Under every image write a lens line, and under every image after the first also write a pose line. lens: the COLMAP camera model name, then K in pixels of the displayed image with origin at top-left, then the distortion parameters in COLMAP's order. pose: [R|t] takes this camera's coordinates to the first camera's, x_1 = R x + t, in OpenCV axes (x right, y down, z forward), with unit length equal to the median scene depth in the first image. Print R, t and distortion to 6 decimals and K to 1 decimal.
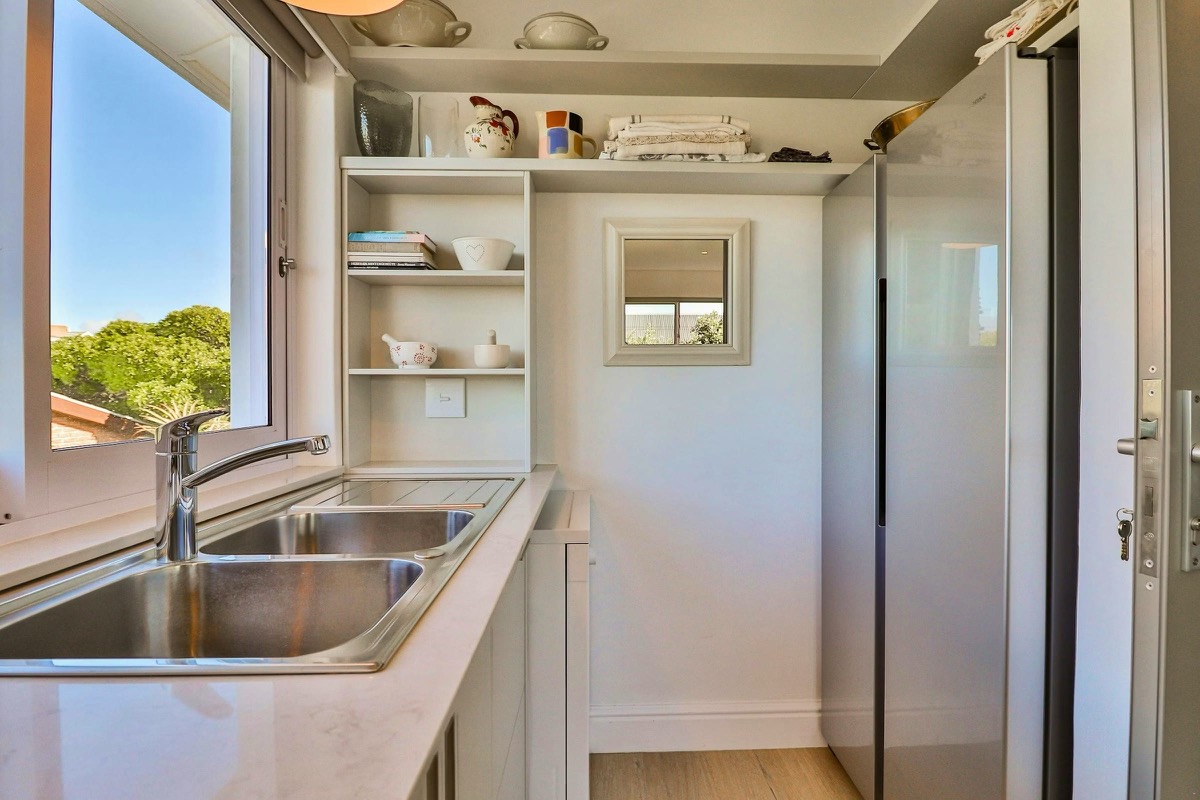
lens RADIAL K [[624.1, 0, 629.5], [0, 624.1, 395.3], [0, 0, 1]] dist [-0.020445, -0.002242]
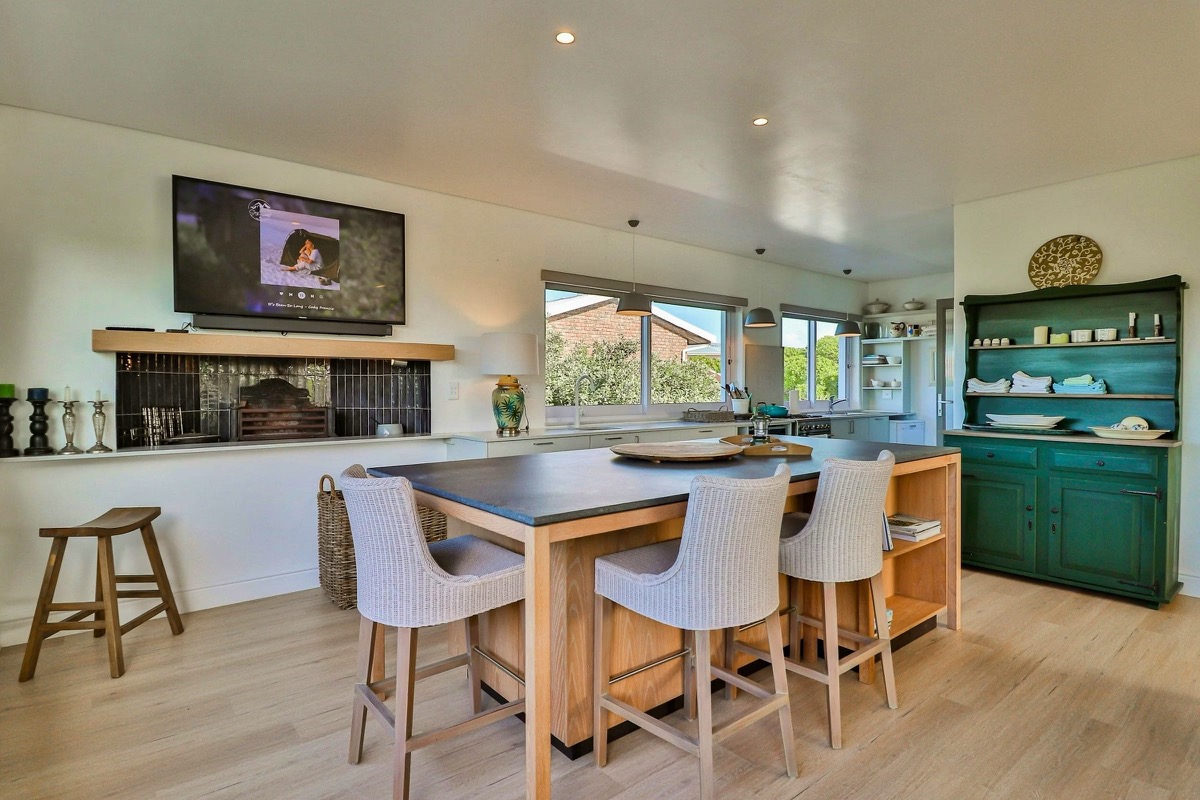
lens RADIAL K [[624.1, 0, 619.1], [0, 624.1, 390.2], [0, 0, 1]] dist [-0.020445, -0.002242]
pose [[0.601583, 0.005578, -0.798790, 1.960490], [-0.008936, 0.999960, 0.000253, -0.008135], [0.798760, 0.006985, 0.601609, -2.934652]]
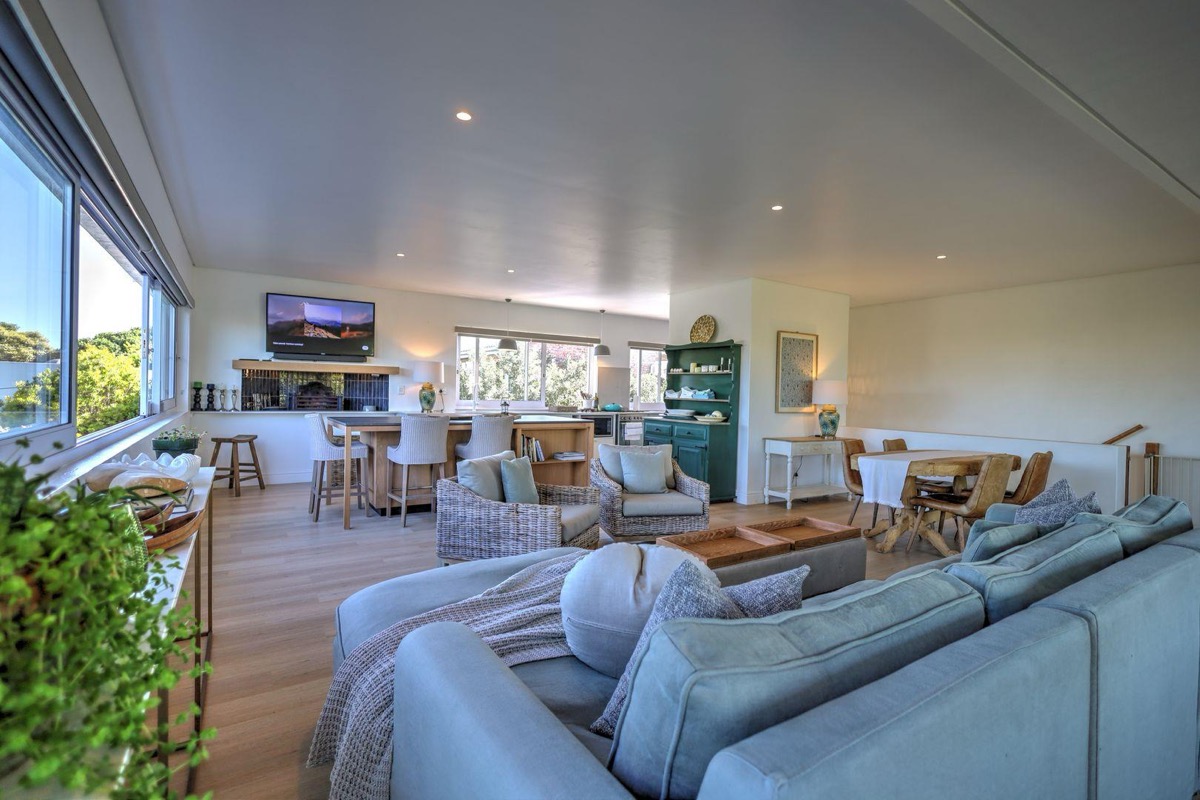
lens RADIAL K [[558.5, 0, 603.4], [0, 558.5, 396.1], [0, 0, 1]] dist [-0.000412, -0.000423]
pose [[0.501580, 0.020779, -0.864862, 4.012793], [-0.034860, 0.999385, 0.003794, -0.020752], [0.864409, 0.028246, 0.501996, -2.812587]]
